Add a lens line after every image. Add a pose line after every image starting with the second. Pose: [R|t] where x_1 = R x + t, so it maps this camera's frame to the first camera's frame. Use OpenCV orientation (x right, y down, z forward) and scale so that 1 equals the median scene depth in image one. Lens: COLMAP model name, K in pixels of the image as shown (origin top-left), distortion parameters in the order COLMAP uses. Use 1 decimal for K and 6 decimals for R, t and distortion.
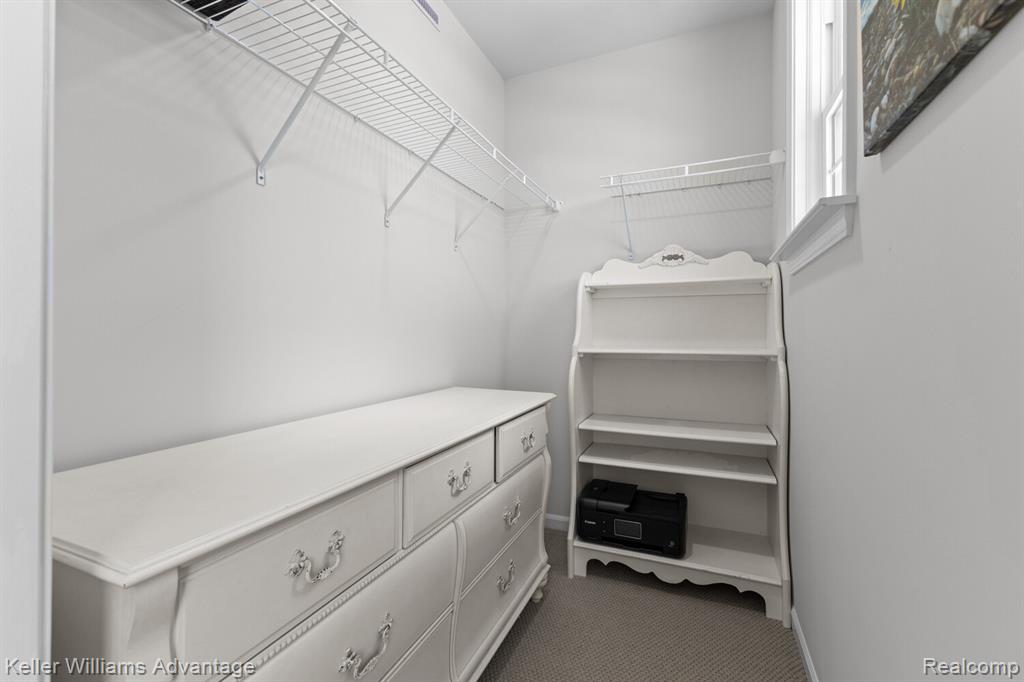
lens RADIAL K [[442.9, 0, 513.4], [0, 442.9, 337.2], [0, 0, 1]] dist [0.003676, -0.000786]
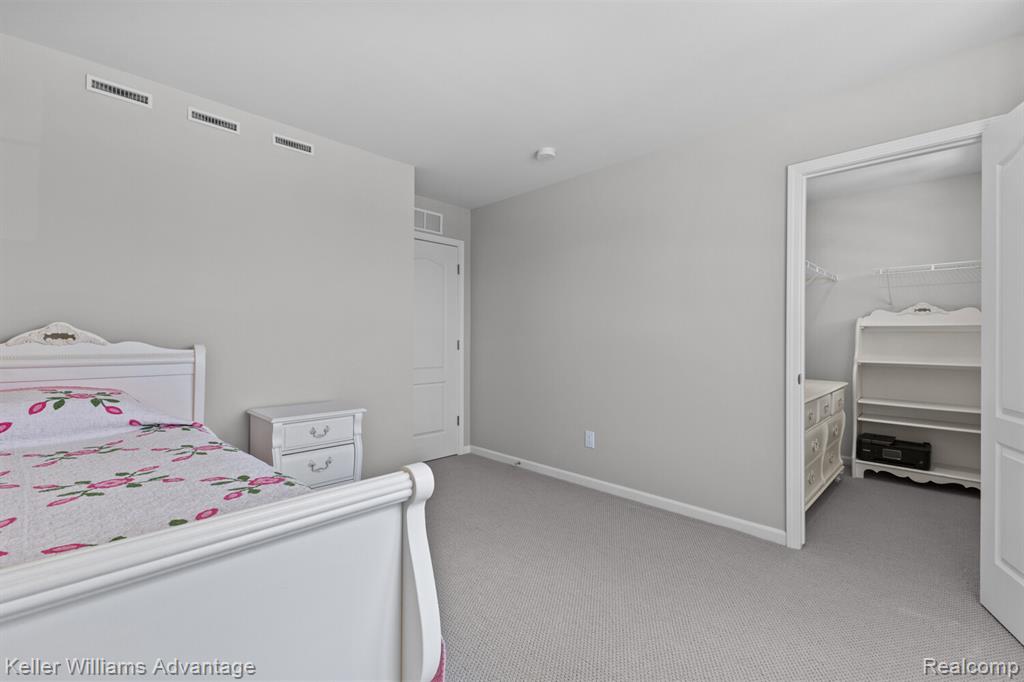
lens RADIAL K [[442.9, 0, 506.7], [0, 442.9, 337.5], [0, 0, 1]] dist [0.003676, -0.000786]
pose [[0.925998, 0.012374, -0.377324, -0.553950], [-0.015255, 0.999873, -0.004647, -0.042068], [0.377219, 0.010059, 0.926070, -1.384663]]
